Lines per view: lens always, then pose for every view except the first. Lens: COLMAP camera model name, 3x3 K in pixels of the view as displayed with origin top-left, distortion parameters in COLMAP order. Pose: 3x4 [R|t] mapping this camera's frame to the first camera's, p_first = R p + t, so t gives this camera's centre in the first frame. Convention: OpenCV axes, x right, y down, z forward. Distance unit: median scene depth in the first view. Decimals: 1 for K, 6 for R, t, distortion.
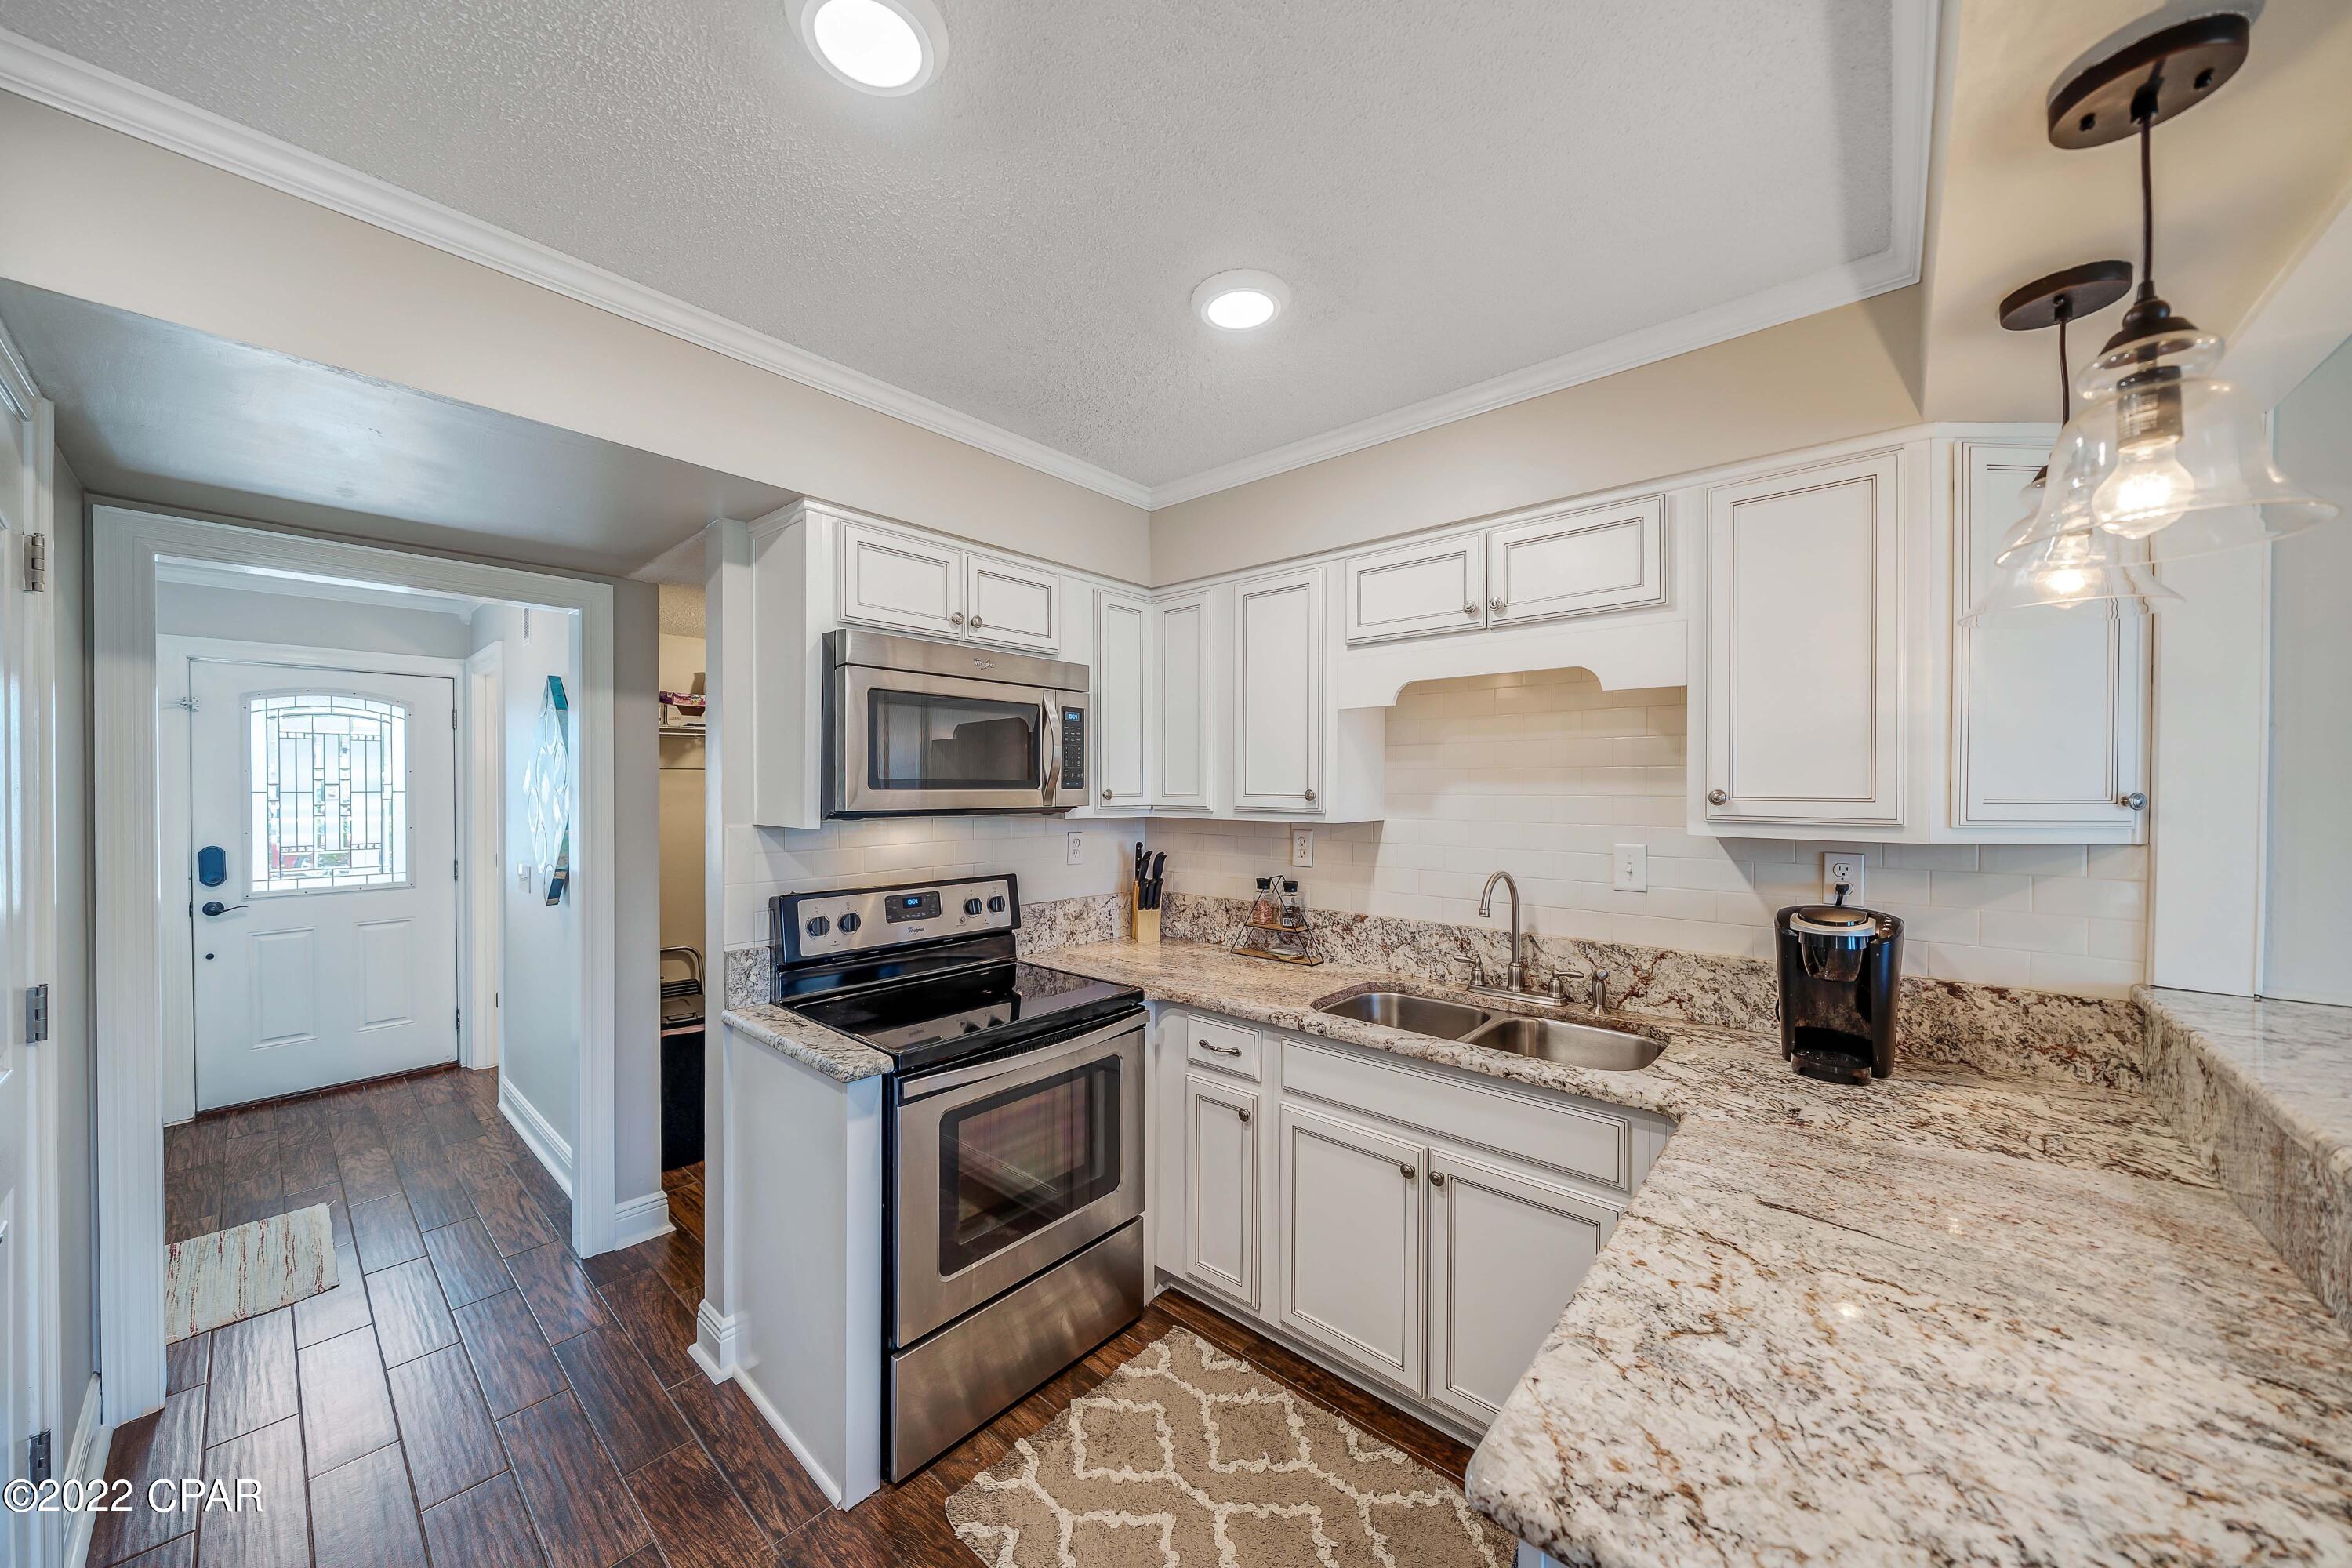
lens RADIAL K [[824.7, 0, 1166.3], [0, 824.7, 794.9], [0, 0, 1]] dist [-0.002532, -0.000097]
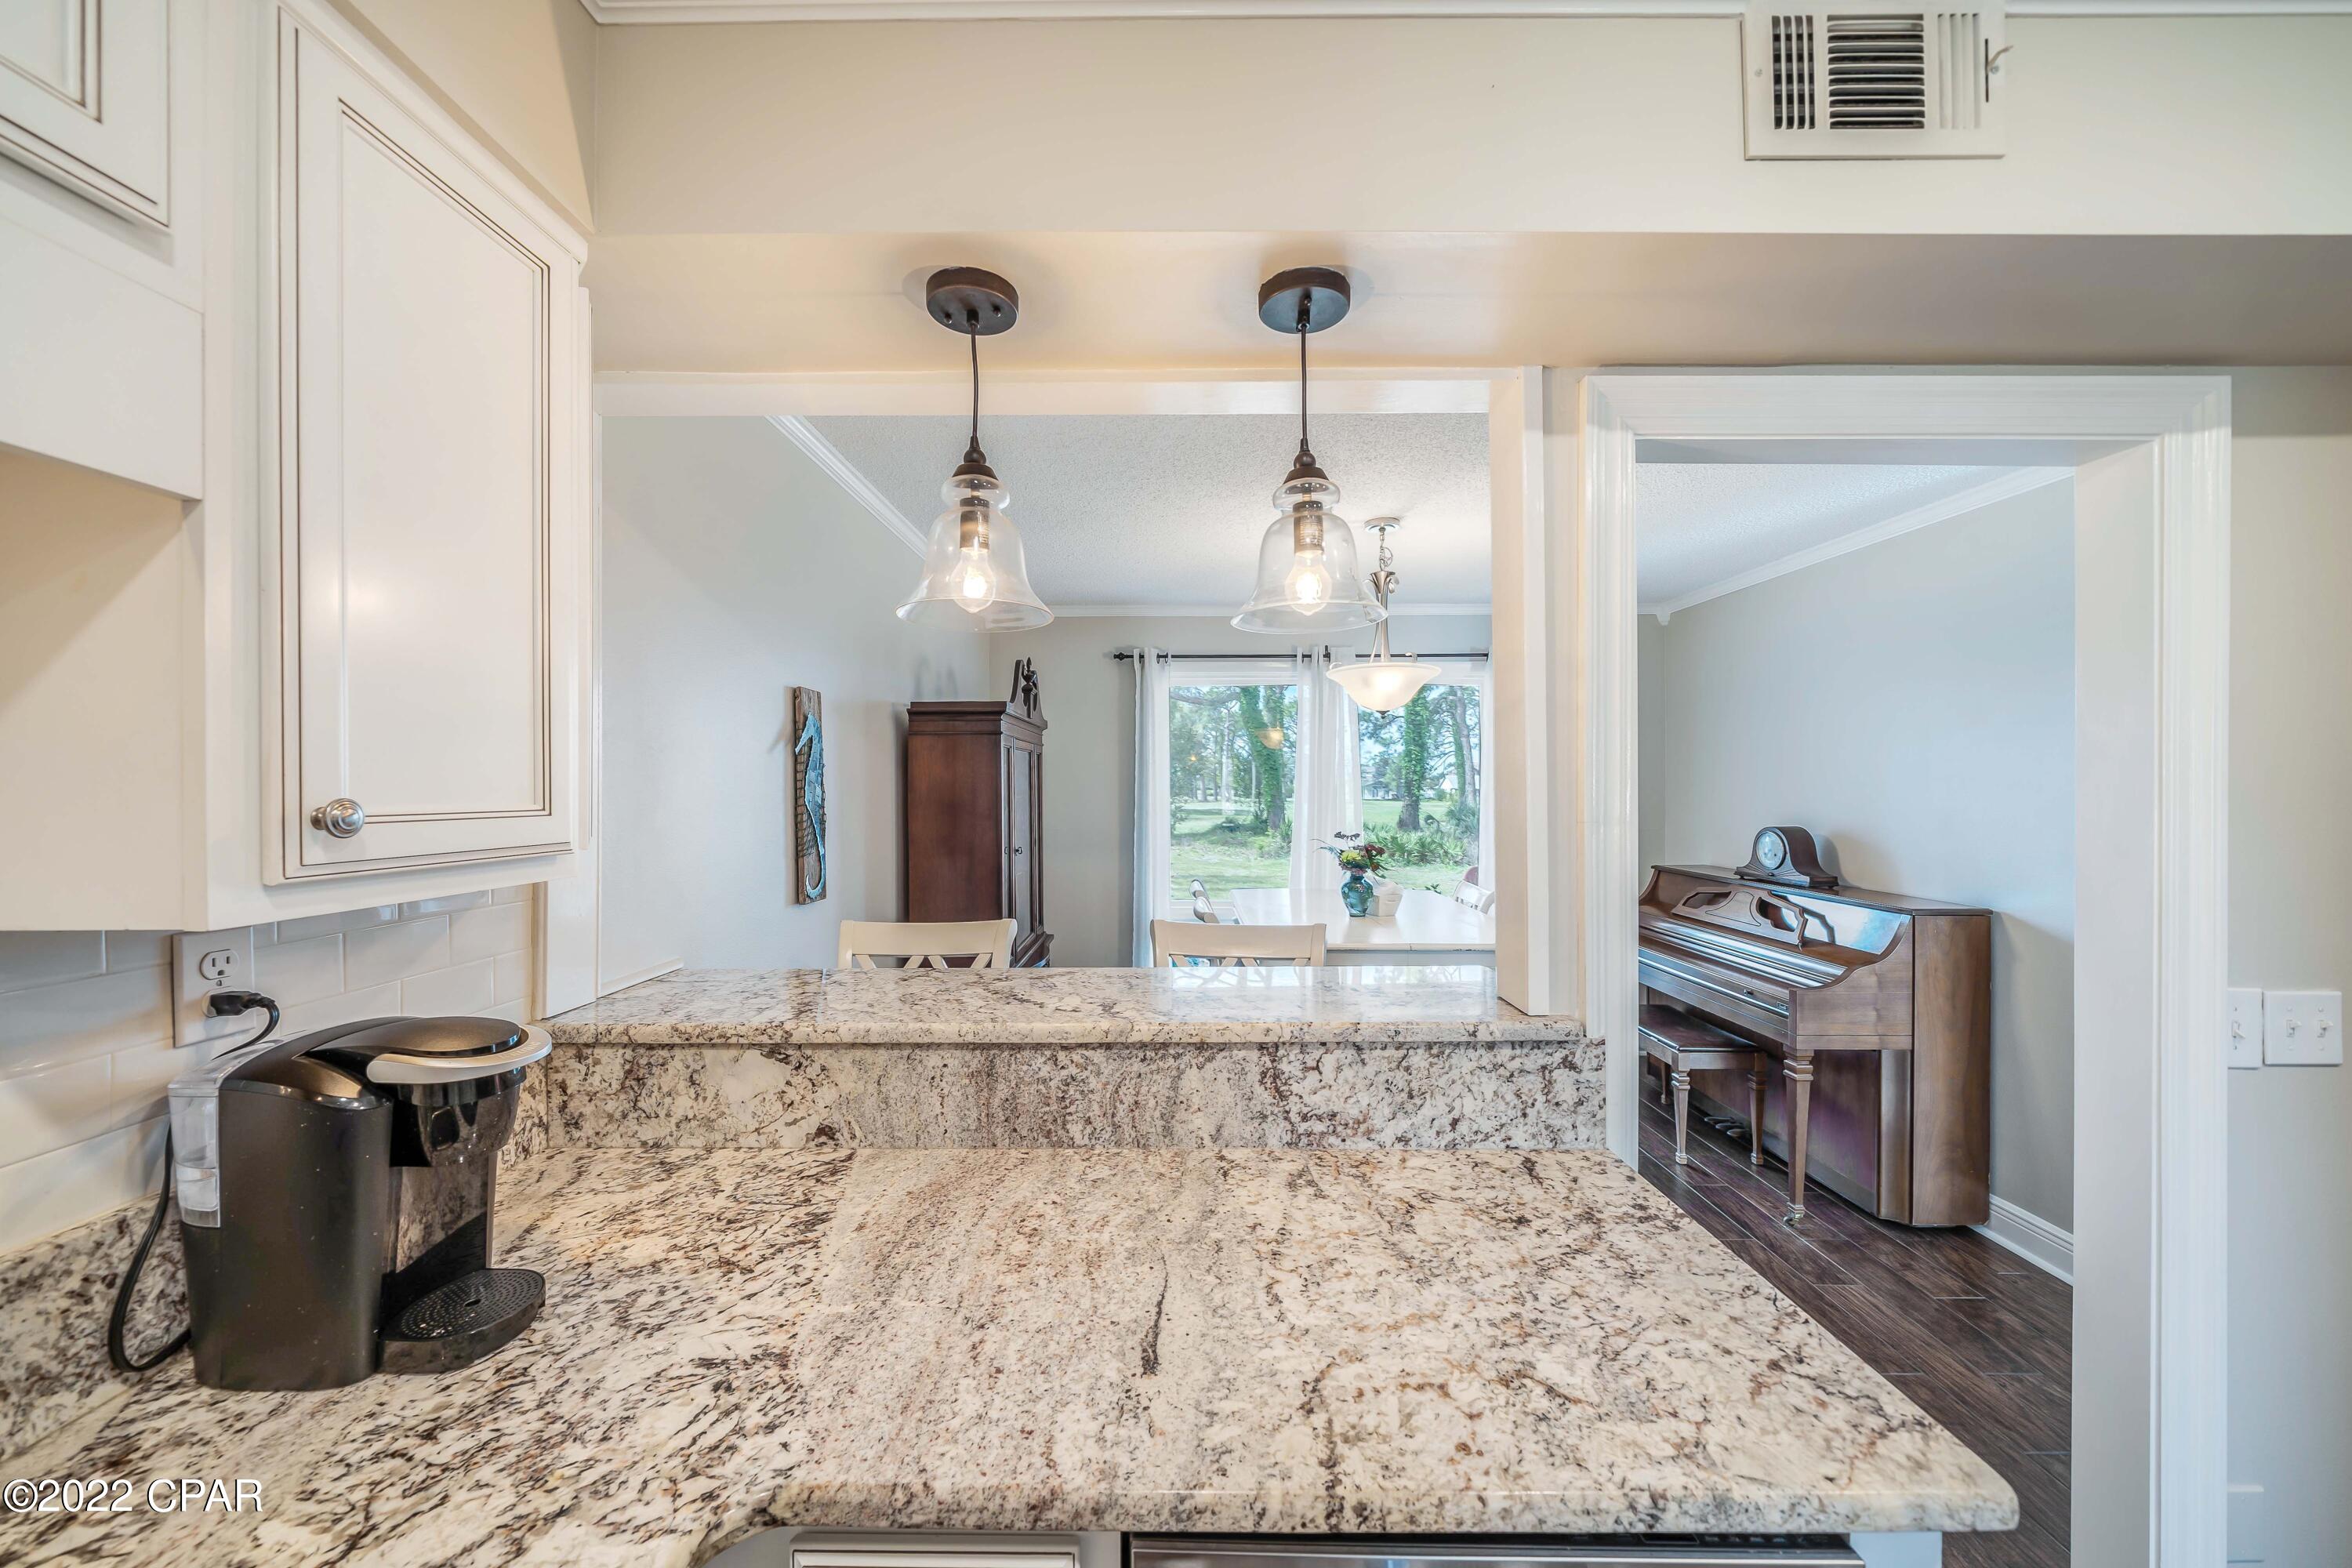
lens RADIAL K [[828.4, 0, 1167.2], [0, 828.4, 787.2], [0, 0, 1]] dist [-0.004198, -0.000109]
pose [[-0.649217, -0.003789, 0.760594, 0.085820], [0.006707, 0.999920, 0.010707, -0.009099], [-0.760574, 0.012052, -0.649139, 0.725457]]
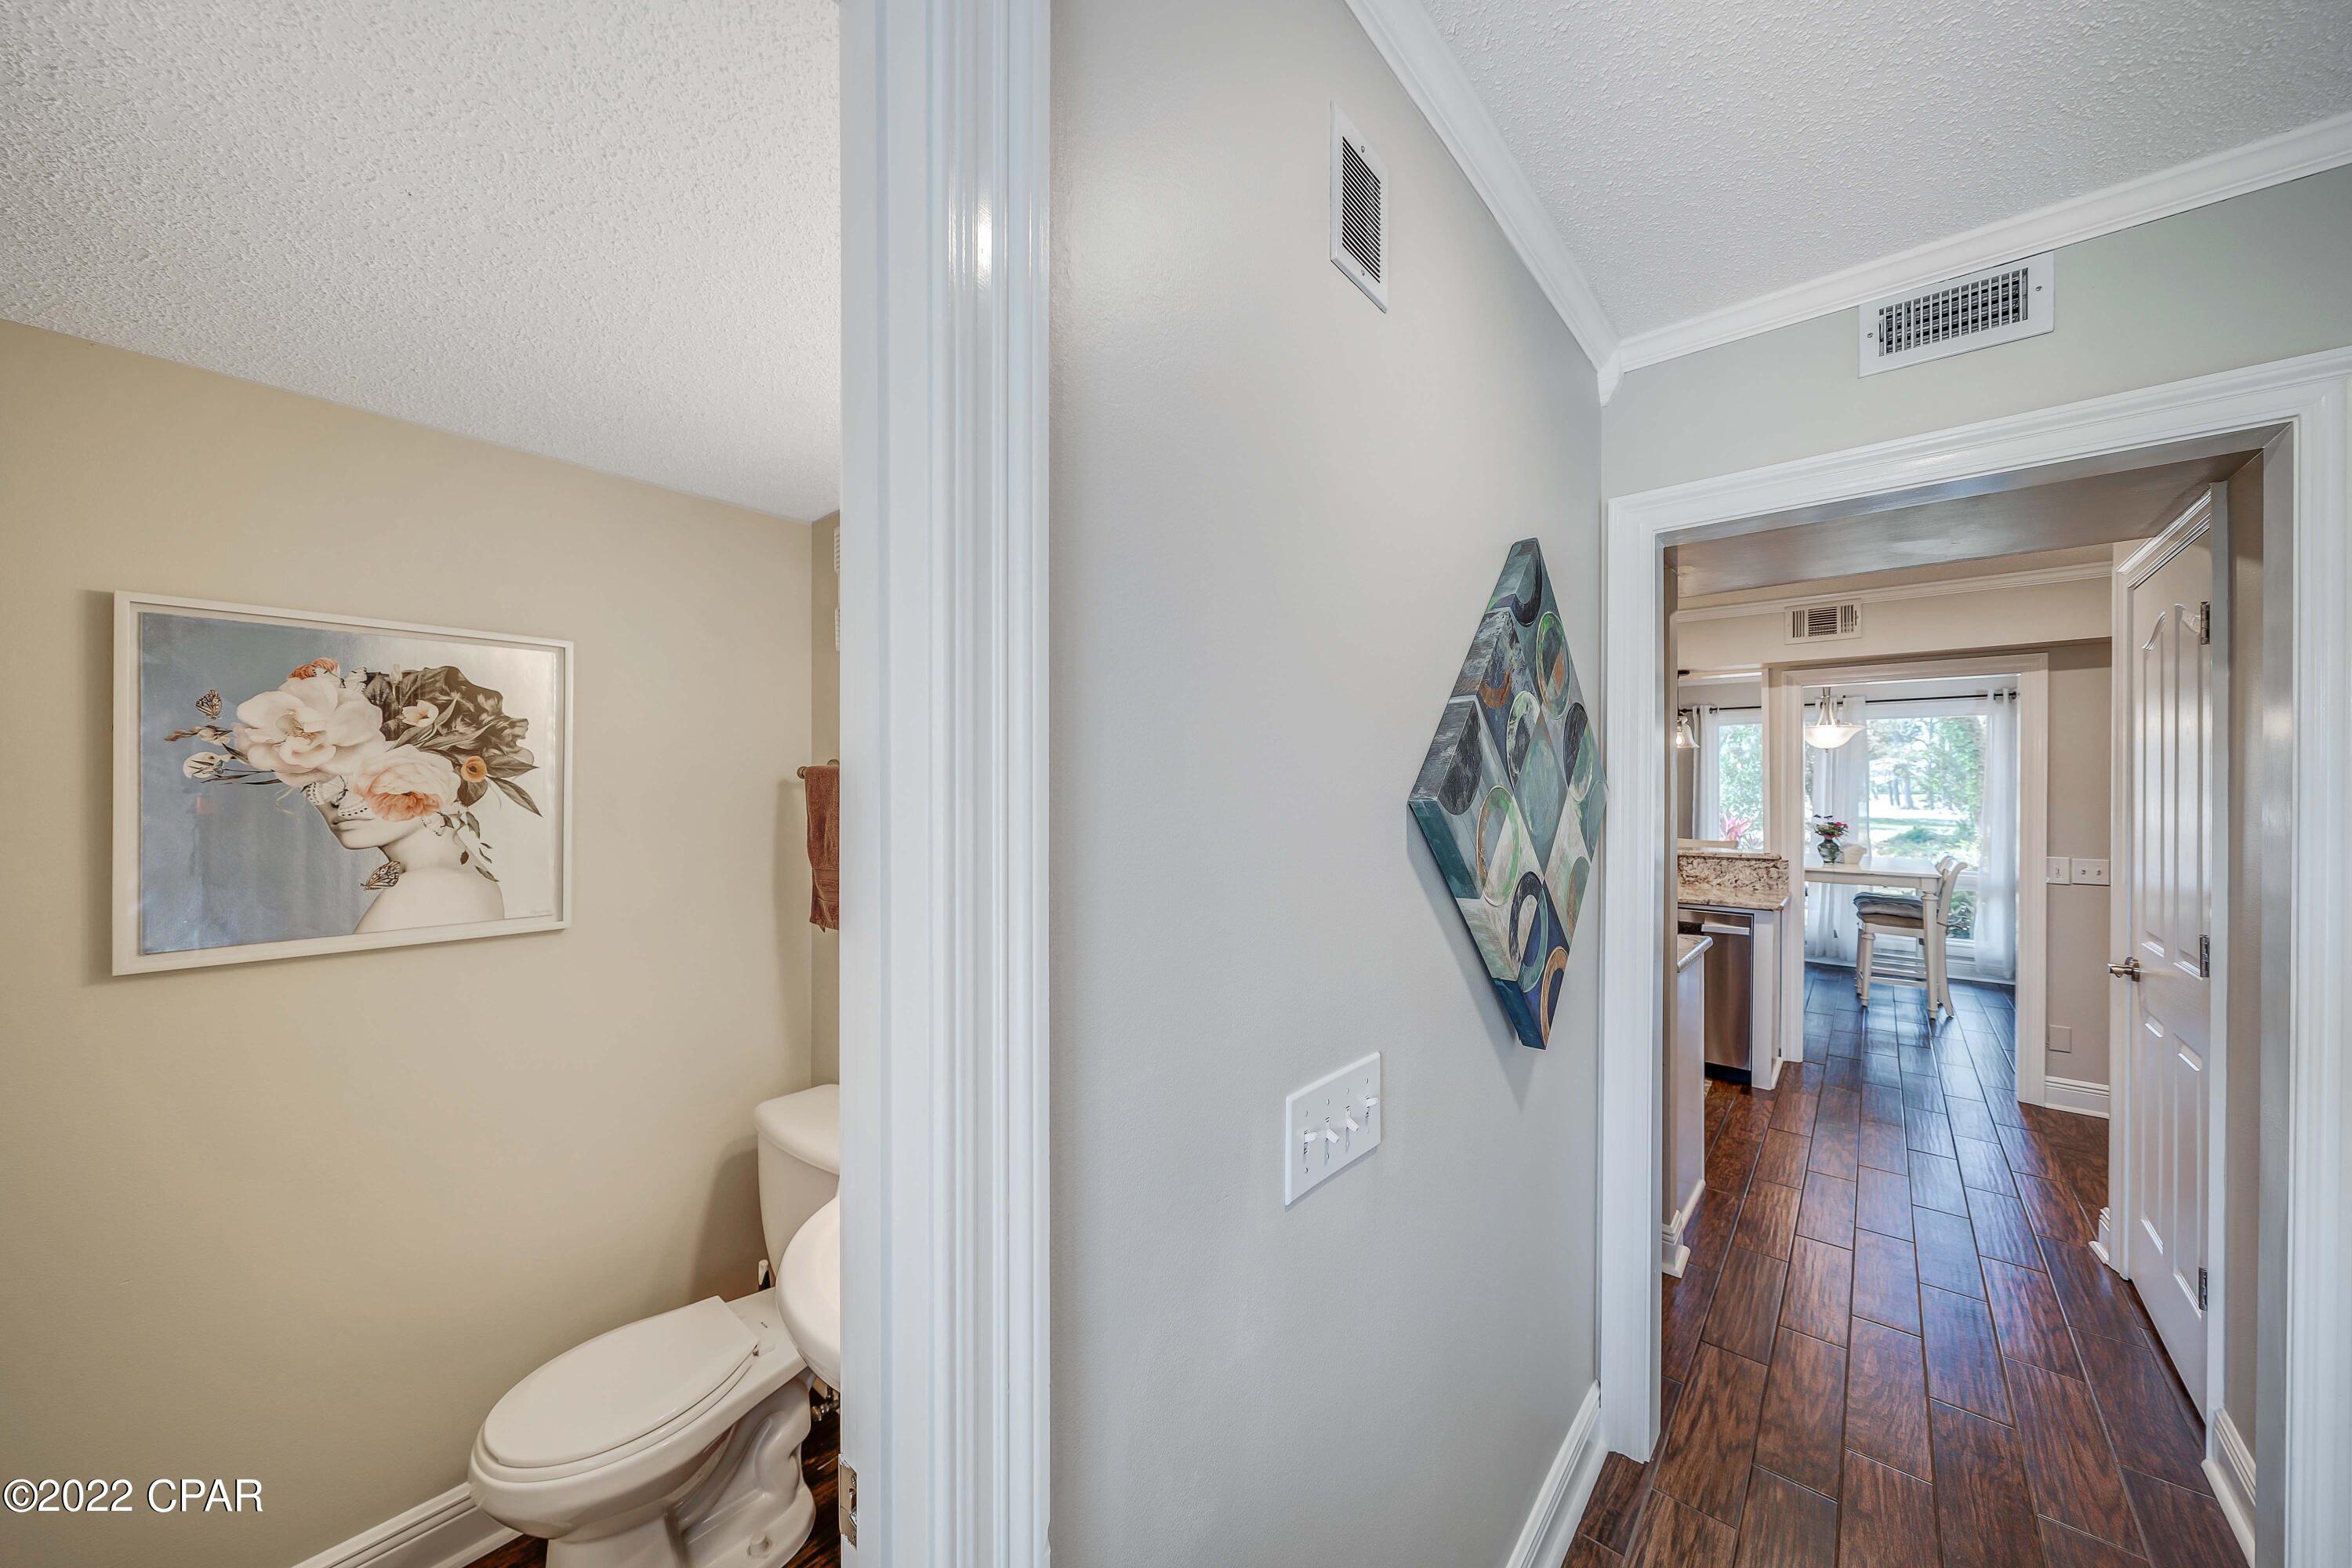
lens RADIAL K [[809.6, 0, 1176.0], [0, 809.6, 784.0], [0, 0, 1]] dist [-0.000603, -0.000109]
pose [[-0.010521, 0.000443, 0.999945, -1.635969], [0.007640, 0.999971, -0.000362, -0.022239], [-0.999915, 0.007636, -0.010524, 1.636171]]
